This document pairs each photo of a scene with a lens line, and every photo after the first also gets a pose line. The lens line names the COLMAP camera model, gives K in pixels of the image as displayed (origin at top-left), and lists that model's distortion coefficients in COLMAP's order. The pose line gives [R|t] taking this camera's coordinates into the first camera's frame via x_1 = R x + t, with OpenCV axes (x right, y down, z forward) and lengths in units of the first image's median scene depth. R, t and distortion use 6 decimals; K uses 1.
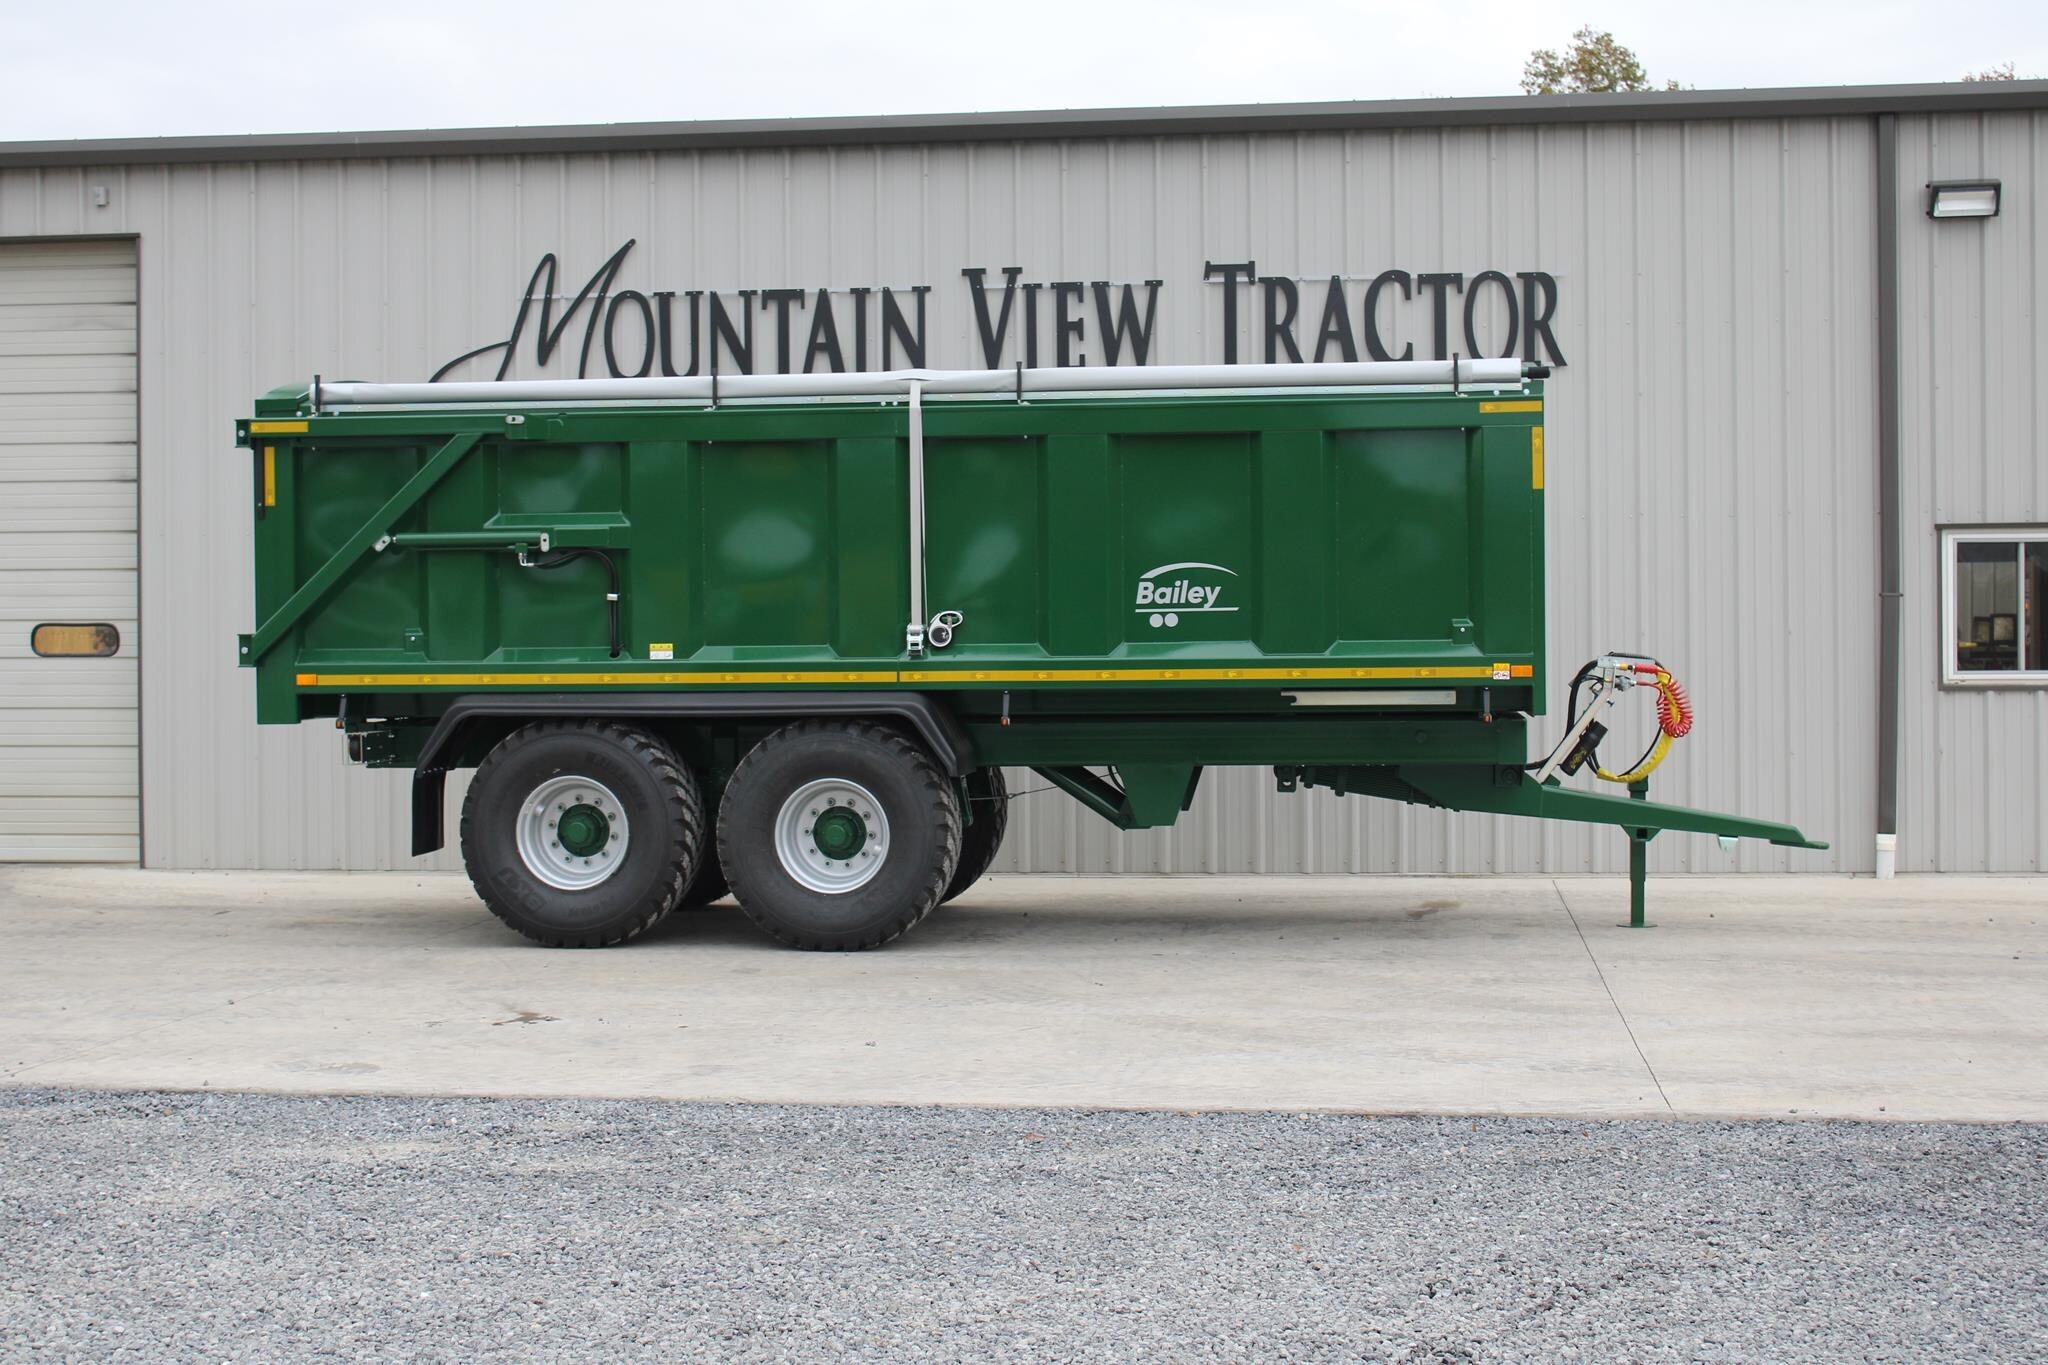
lens RADIAL K [[3011.1, 0, 1017.4], [0, 3011.1, 688.0], [0, 0, 1]] dist [-0.026152, 0.000000]
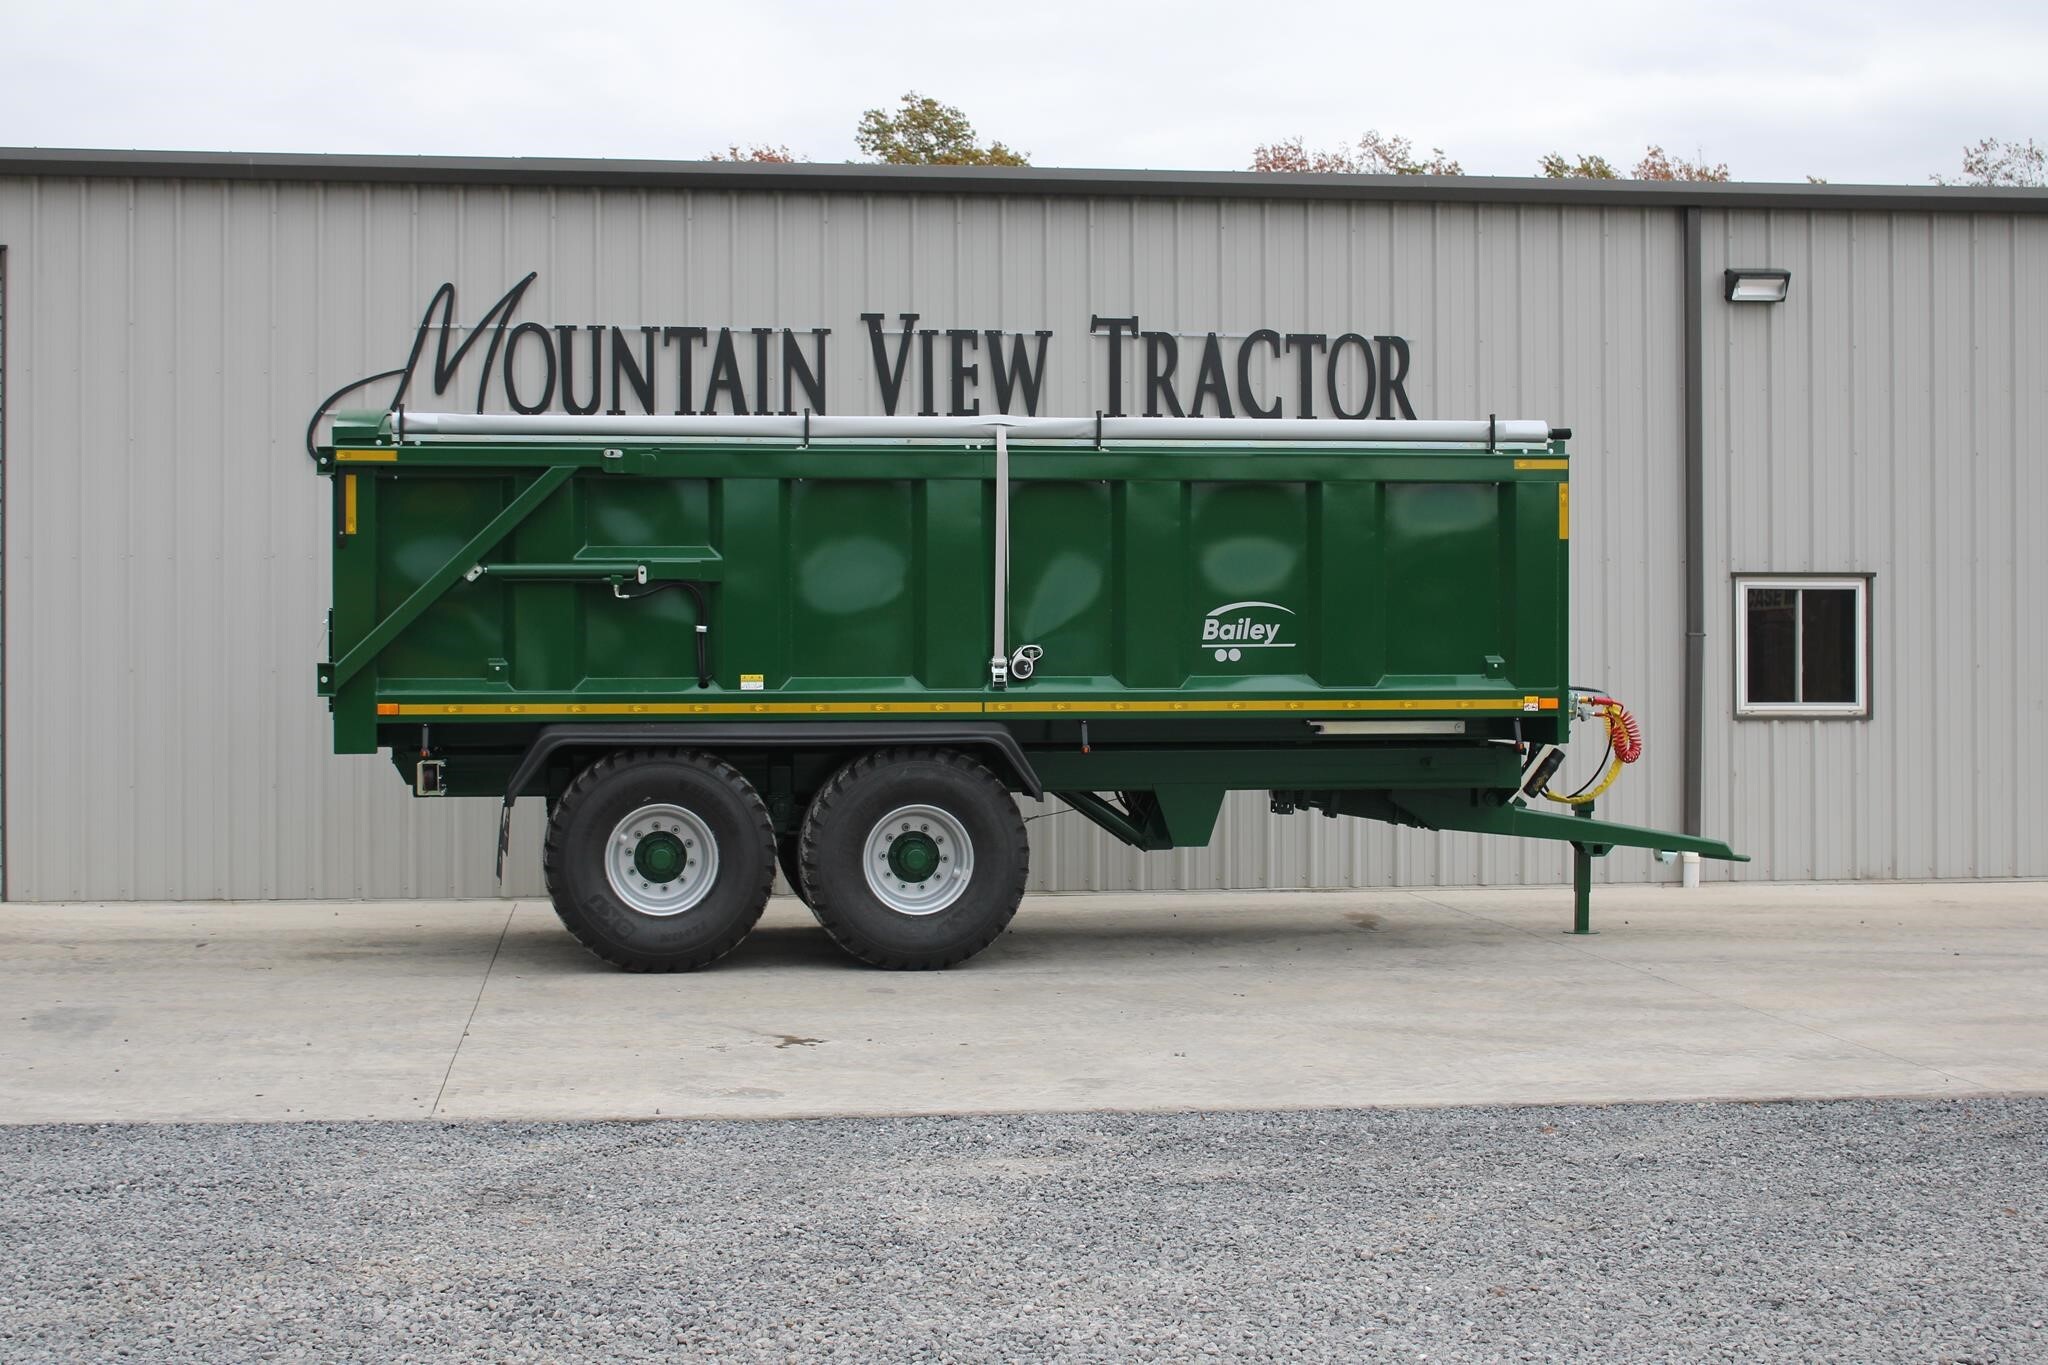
lens RADIAL K [[2942.6, 0, 1013.6], [0, 2942.6, 670.8], [0, 0, 1]] dist [-0.038427, 0.000000]
pose [[0.966608, 0.005022, 0.256212, -0.231581], [-0.001589, 0.999906, -0.013605, -0.002029], [-0.256256, 0.012743, 0.966525, 0.005058]]
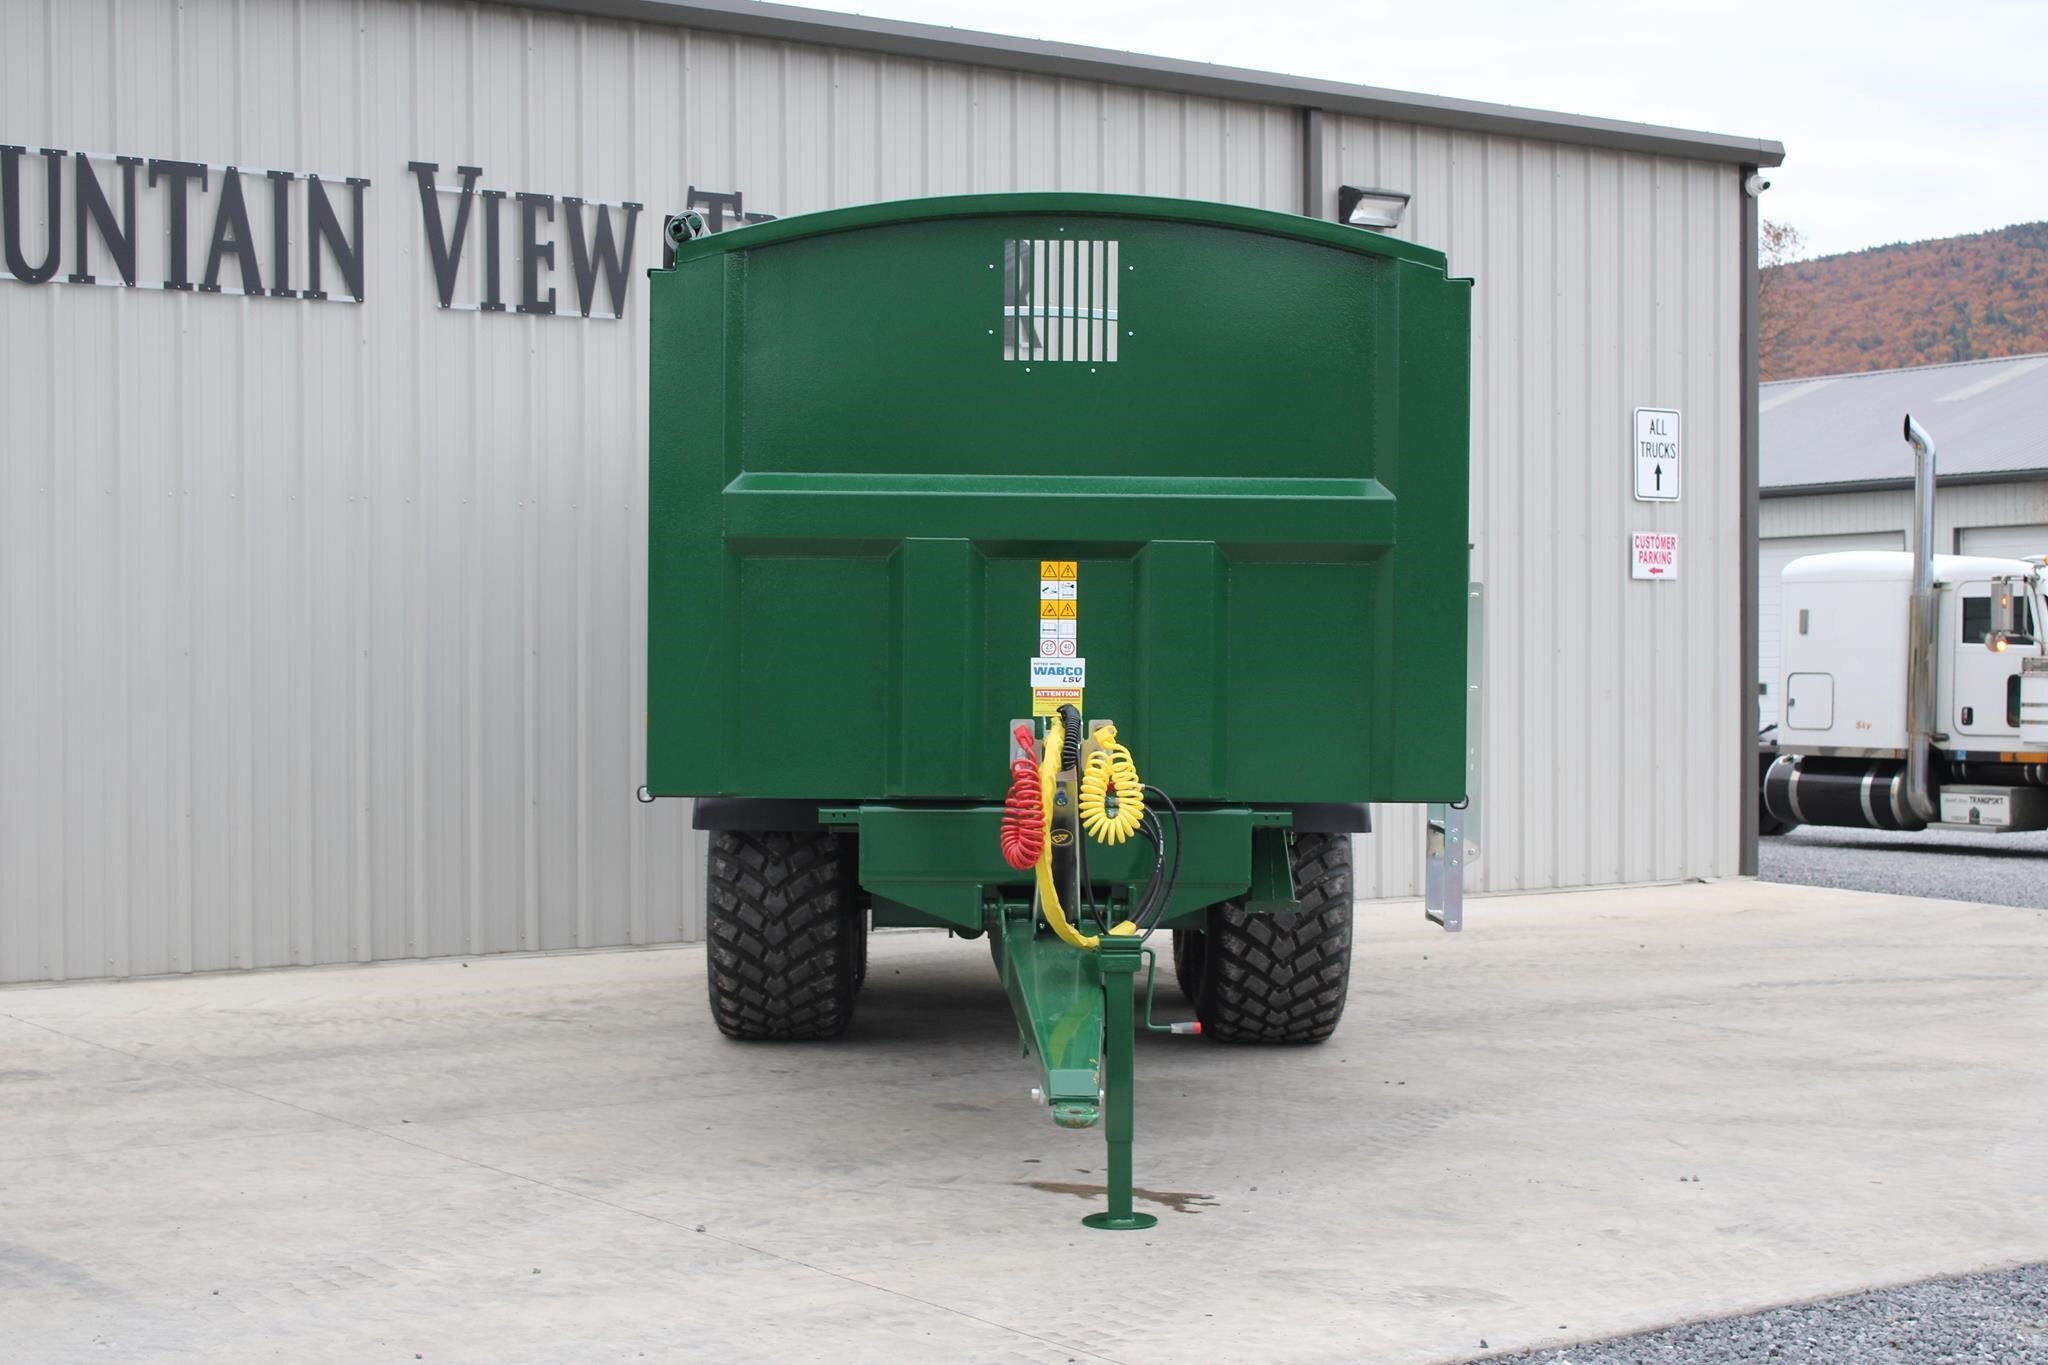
lens RADIAL K [[3196.5, 0, 1020.5], [0, 3196.5, 682.4], [0, 0, 1]] dist [-0.004694, 0.000000]
pose [[0.726266, 0.000107, 0.687414, -0.466564], [0.002778, 0.999991, -0.003091, -0.005777], [-0.687408, 0.004154, 0.726259, 0.318412]]
